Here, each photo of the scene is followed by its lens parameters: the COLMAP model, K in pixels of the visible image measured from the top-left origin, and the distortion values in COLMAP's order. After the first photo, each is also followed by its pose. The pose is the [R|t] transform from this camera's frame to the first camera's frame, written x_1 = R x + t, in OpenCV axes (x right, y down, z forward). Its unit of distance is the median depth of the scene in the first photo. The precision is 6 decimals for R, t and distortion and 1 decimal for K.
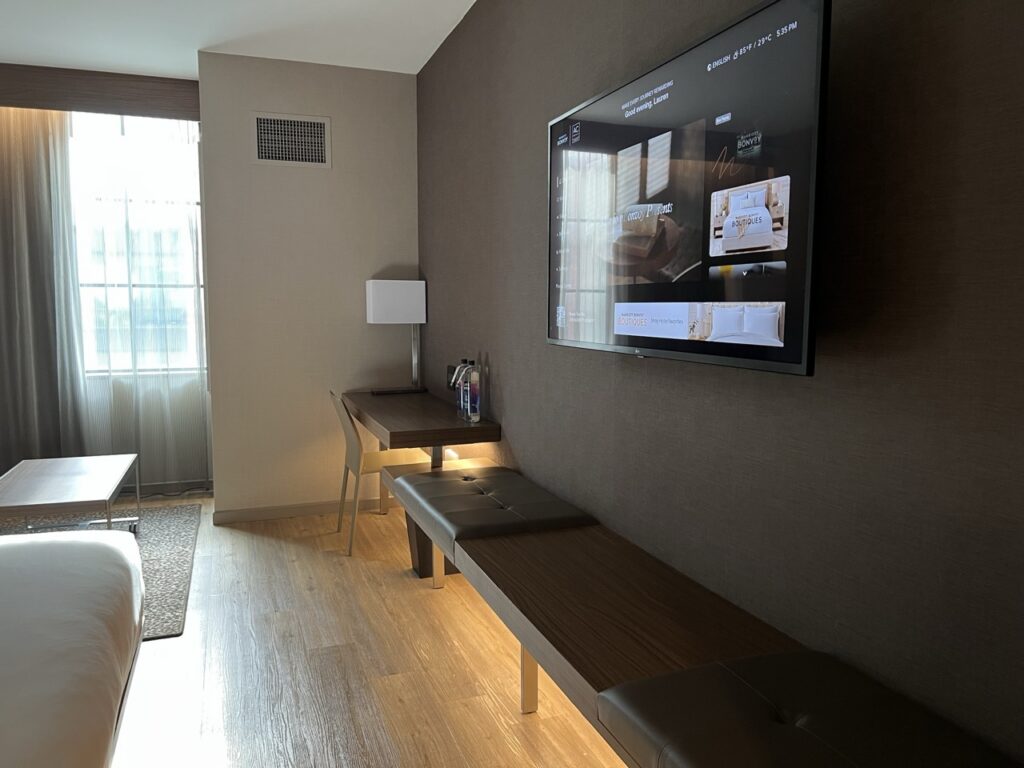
lens RADIAL K [[769.4, 0, 512.0], [0, 769.4, 384.0], [0, 0, 1]] dist [0.003385, 0.001585]
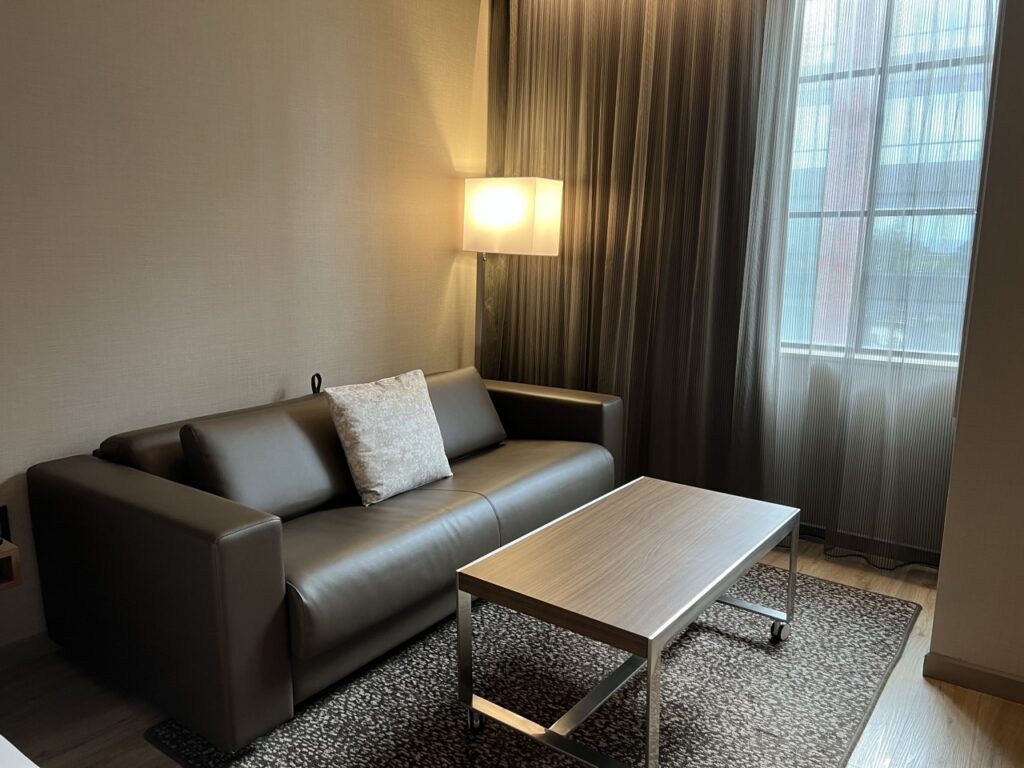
lens RADIAL K [[782.5, 0, 512.2], [0, 782.5, 351.9], [0, 0, 1]] dist [0.001776, 0.000639]
pose [[0.546246, 0.114773, -0.829724, -0.113895], [-0.075427, 0.993284, 0.087740, -0.052419], [0.834222, 0.014656, 0.551235, 0.428762]]
